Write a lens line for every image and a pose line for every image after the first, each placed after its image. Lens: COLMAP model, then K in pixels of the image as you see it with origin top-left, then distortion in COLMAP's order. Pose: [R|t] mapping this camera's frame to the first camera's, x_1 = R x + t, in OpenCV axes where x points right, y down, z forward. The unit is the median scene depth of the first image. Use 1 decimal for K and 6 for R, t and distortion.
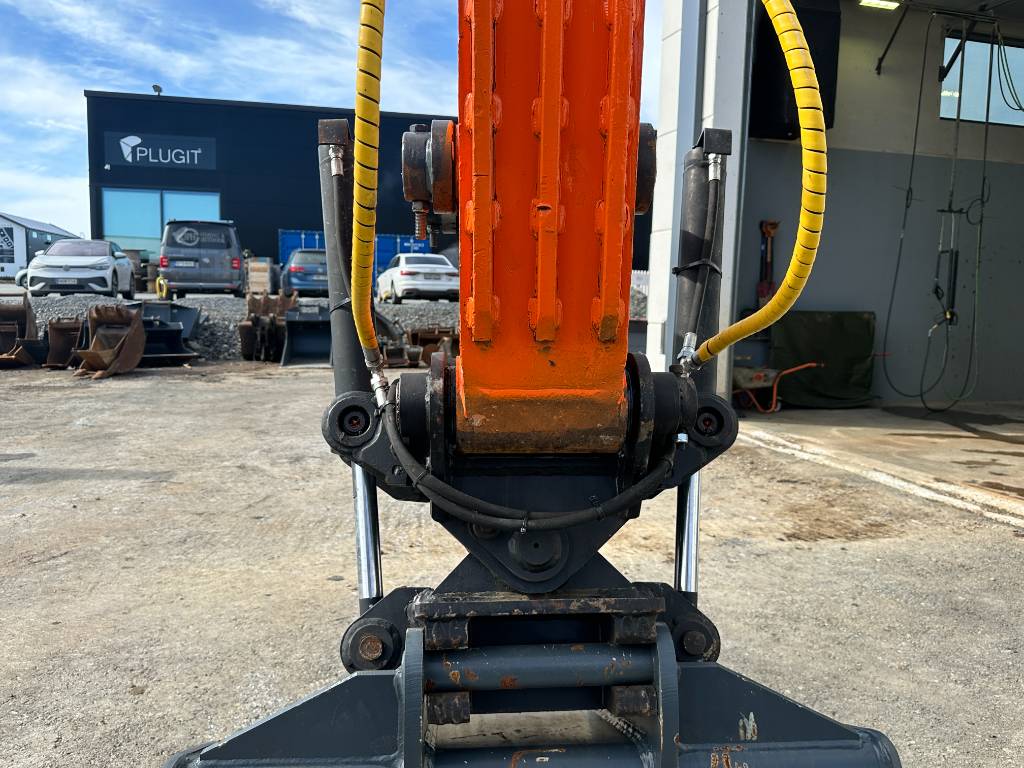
lens RADIAL K [[811.4, 0, 507.9], [0, 811.4, 391.6], [0, 0, 1]] dist [0.072541, -0.085734]
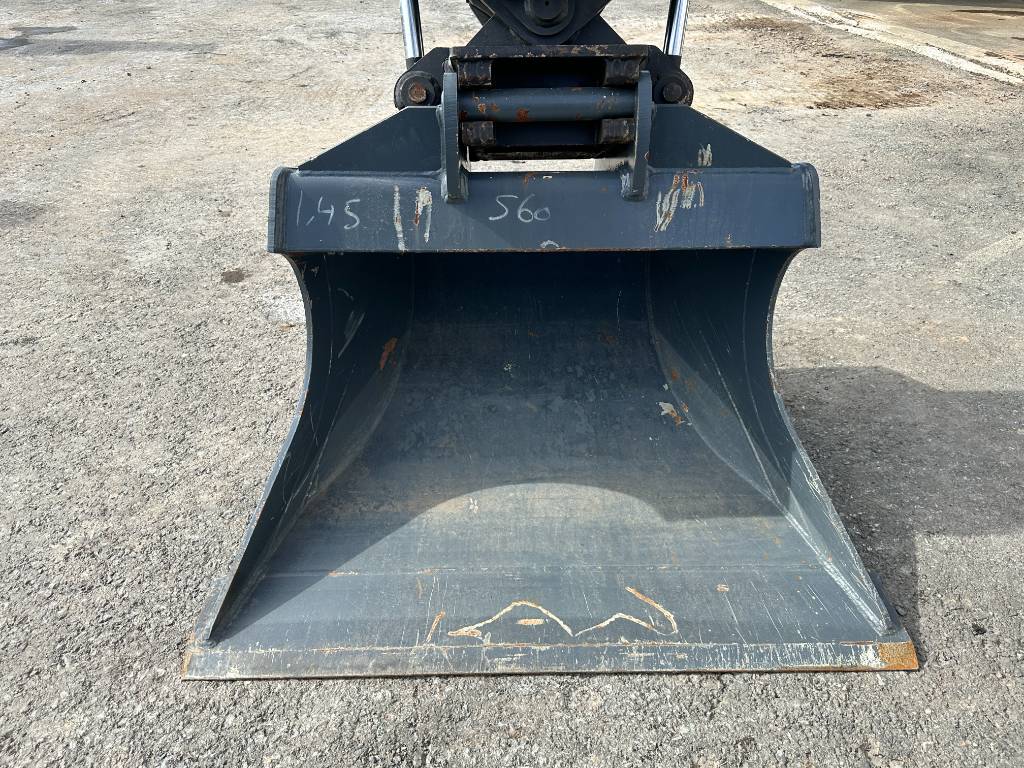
lens RADIAL K [[811.4, 0, 508.4], [0, 811.4, 383.8], [0, 0, 1]] dist [0.072541, -0.085734]
pose [[0.998660, 0.021938, -0.046880, 0.013084], [0.000645, 0.900390, 0.435084, 0.046642], [0.051755, -0.434531, 0.899169, -0.099073]]
